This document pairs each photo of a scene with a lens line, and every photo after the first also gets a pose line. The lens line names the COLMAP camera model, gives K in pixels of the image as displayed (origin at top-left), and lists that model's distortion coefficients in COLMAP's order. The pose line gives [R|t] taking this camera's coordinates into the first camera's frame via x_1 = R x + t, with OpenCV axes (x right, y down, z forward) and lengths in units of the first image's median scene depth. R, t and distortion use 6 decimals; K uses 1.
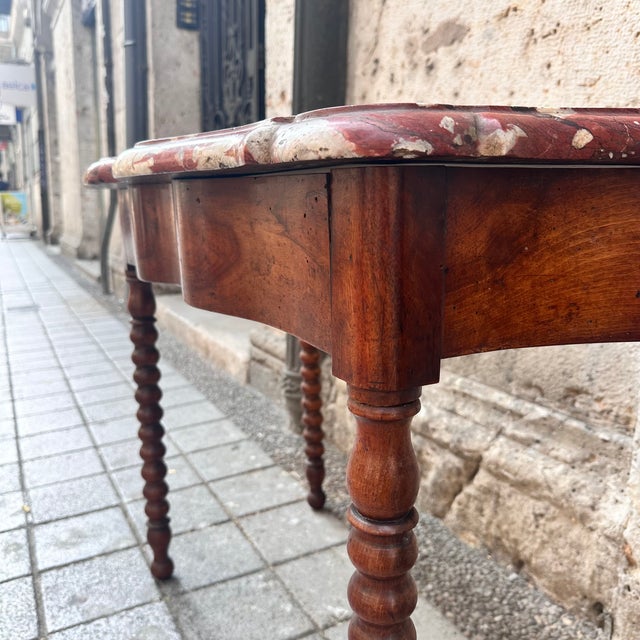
lens RADIAL K [[611.5, 0, 317.0], [0, 611.5, 320.9], [0, 0, 1]] dist [0.053155, -0.120386]
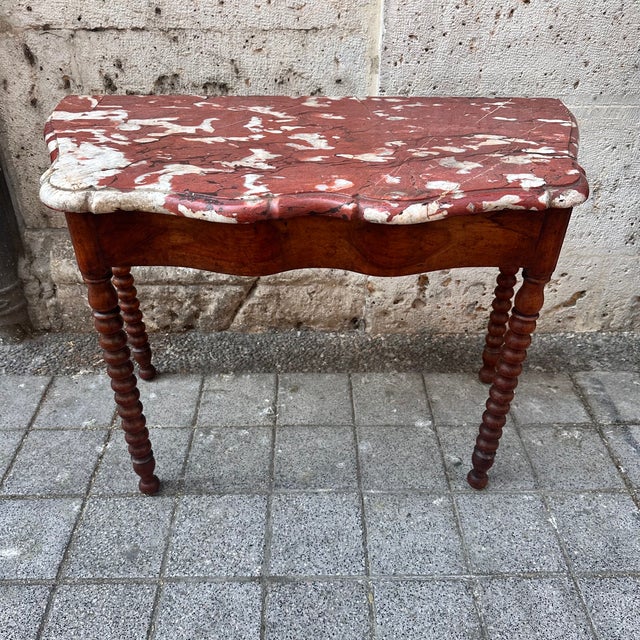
lens RADIAL K [[596.9, 0, 319.4], [0, 596.9, 312.8], [0, 0, 1]] dist [0.133513, -0.247700]
pose [[0.450654, -0.502271, 0.737993, -0.814358], [0.162690, 0.859064, 0.485325, -0.401976], [-0.877749, -0.098650, 0.468856, 0.203393]]
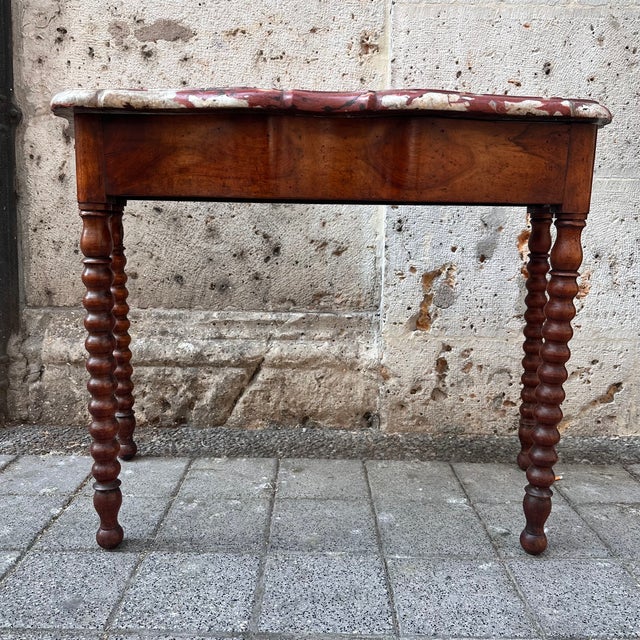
lens RADIAL K [[596.2, 0, 315.8], [0, 596.2, 314.4], [0, 0, 1]] dist [0.116633, -0.216295]
pose [[0.465856, -0.120079, 0.876675, -0.878146], [0.150094, 0.987116, 0.055448, 0.072171], [-0.872038, 0.105753, 0.477877, 0.269999]]
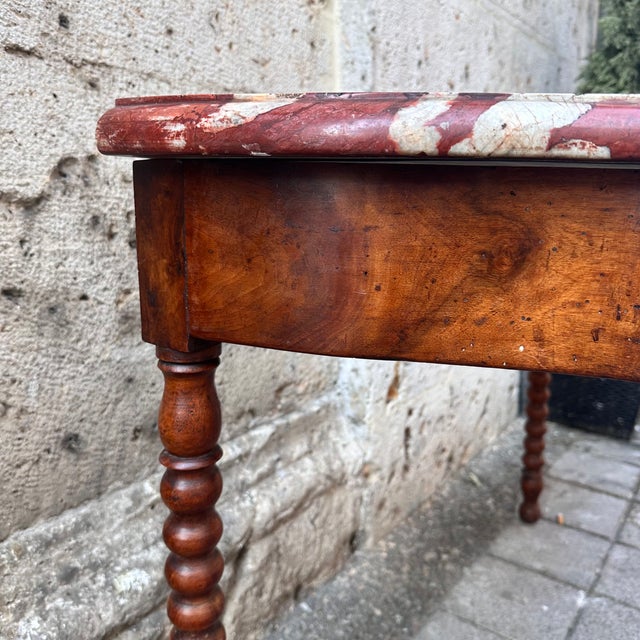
lens RADIAL K [[614.2, 0, 321.0], [0, 614.2, 314.0], [0, 0, 1]] dist [0.062204, -0.142013]
pose [[-0.445152, -0.185286, 0.876076, -0.412127], [0.159124, 0.946419, 0.281017, -0.245705], [-0.881203, 0.264500, -0.391817, 1.222059]]
